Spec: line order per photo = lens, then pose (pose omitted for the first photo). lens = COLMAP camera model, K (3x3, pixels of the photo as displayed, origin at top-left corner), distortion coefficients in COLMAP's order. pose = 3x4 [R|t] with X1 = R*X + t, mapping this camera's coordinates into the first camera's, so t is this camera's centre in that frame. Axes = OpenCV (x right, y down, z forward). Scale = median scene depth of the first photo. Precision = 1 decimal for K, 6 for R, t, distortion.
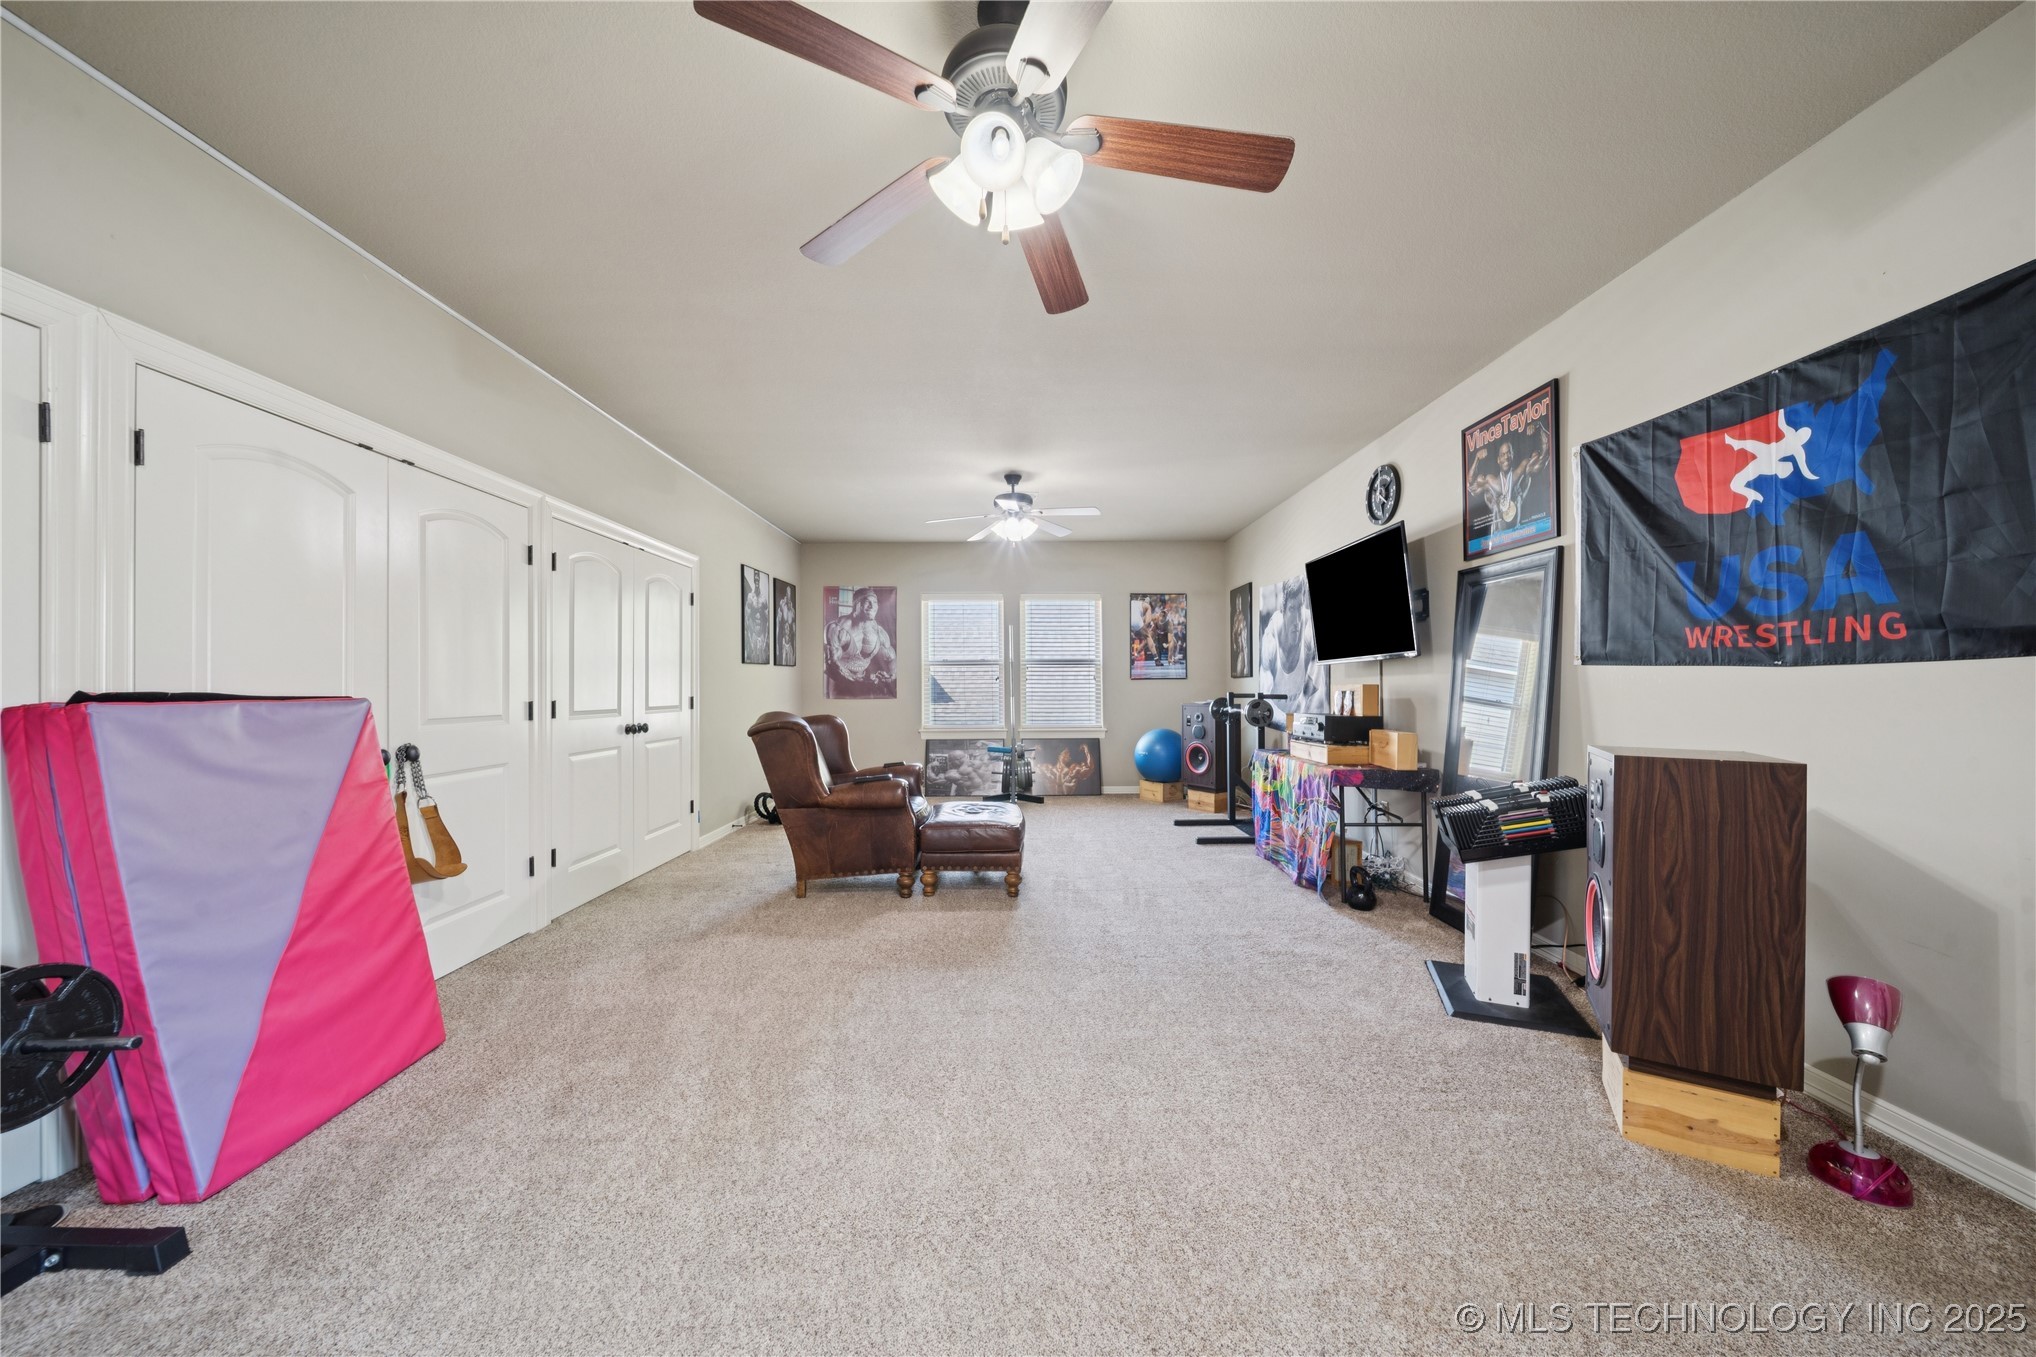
lens RADIAL K [[720.3, 0, 1022.5], [0, 720.3, 664.1], [0, 0, 1]] dist [0.001921, -0.002174]
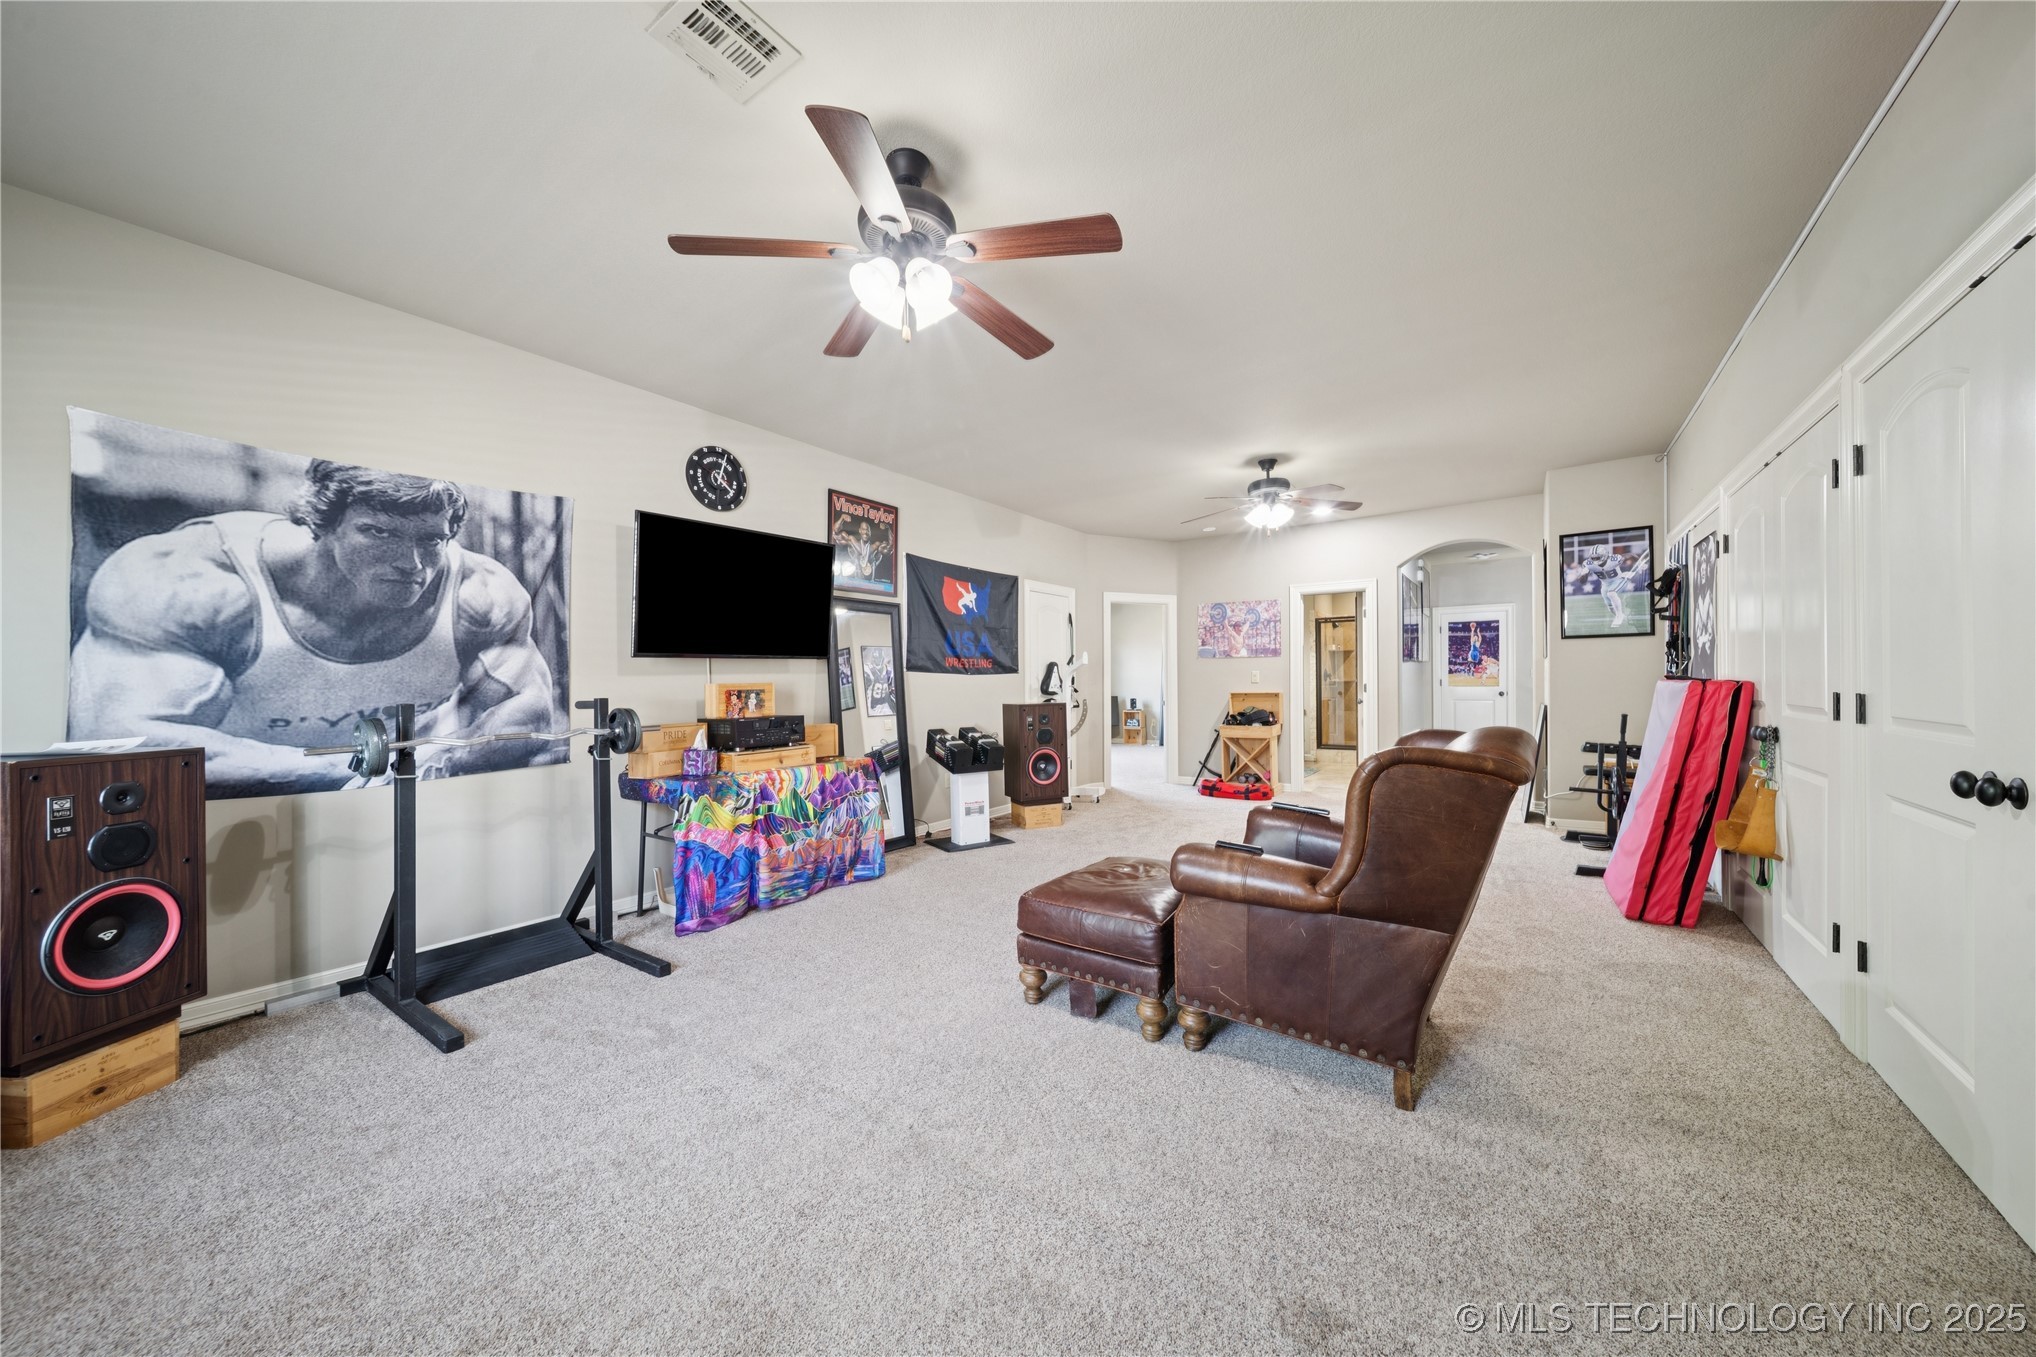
lens RADIAL K [[720.3, 0, 1022.5], [0, 720.3, 664.1], [0, 0, 1]] dist [0.001921, -0.002174]
pose [[-0.819494, 0.015394, 0.572880, -0.519650], [-0.010606, 0.999061, -0.042017, 0.056162], [-0.572989, -0.040508, -0.818561, 2.293622]]
